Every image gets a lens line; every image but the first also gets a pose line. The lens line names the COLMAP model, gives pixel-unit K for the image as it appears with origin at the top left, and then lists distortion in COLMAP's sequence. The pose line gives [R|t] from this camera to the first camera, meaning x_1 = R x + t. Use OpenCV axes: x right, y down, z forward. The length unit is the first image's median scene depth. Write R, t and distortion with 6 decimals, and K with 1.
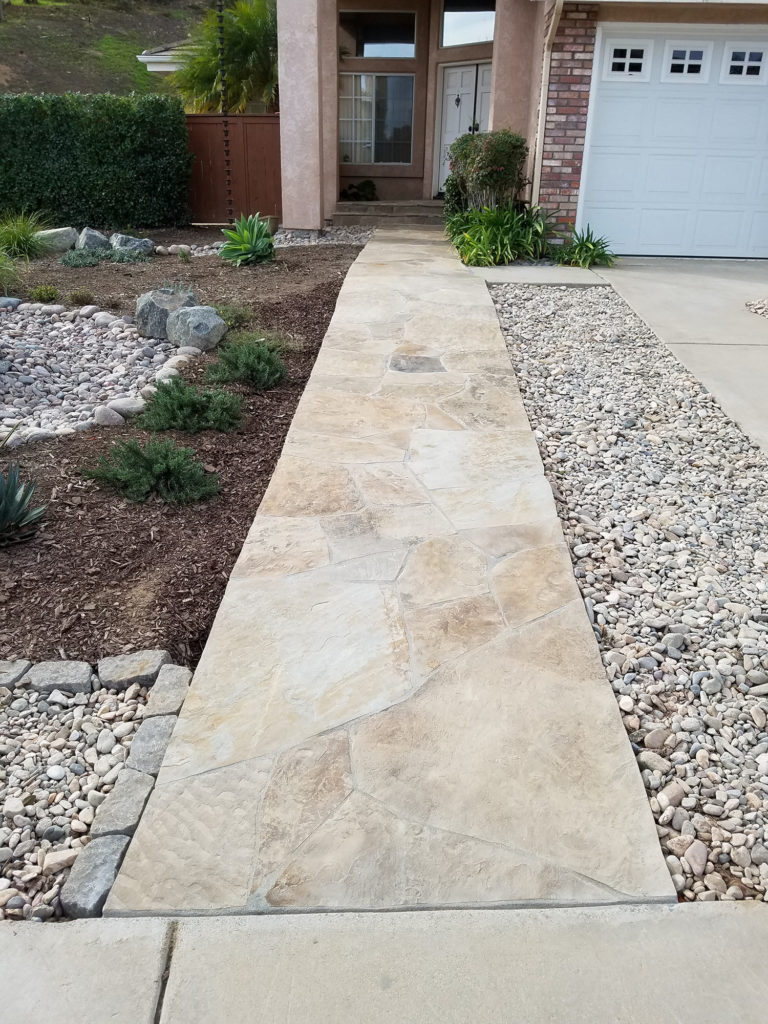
lens RADIAL K [[792.1, 0, 384.0], [0, 792.1, 512.0], [0, 0, 1]] dist [0.150678, -0.228475]
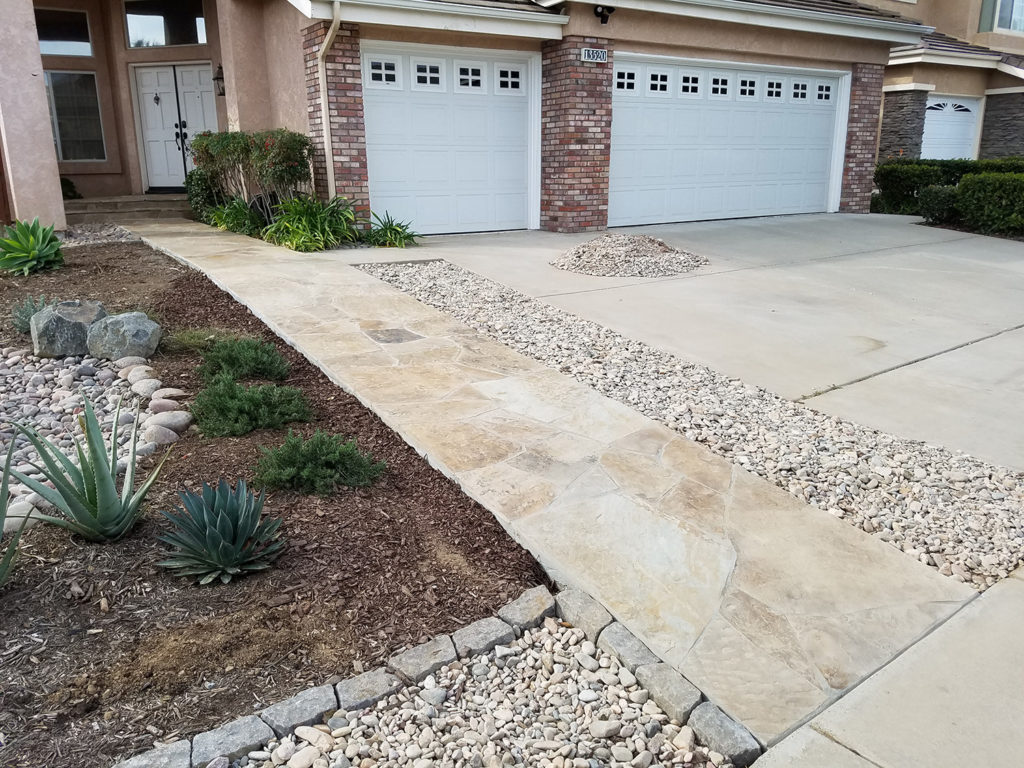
lens RADIAL K [[792.1, 0, 513.5], [0, 792.1, 388.6], [0, 0, 1]] dist [0.150678, -0.228475]
pose [[0.815600, -0.179765, 0.549983, -0.277911], [0.247635, 0.967510, -0.050996, -0.013705], [-0.522947, 0.177787, 0.833617, 0.019039]]
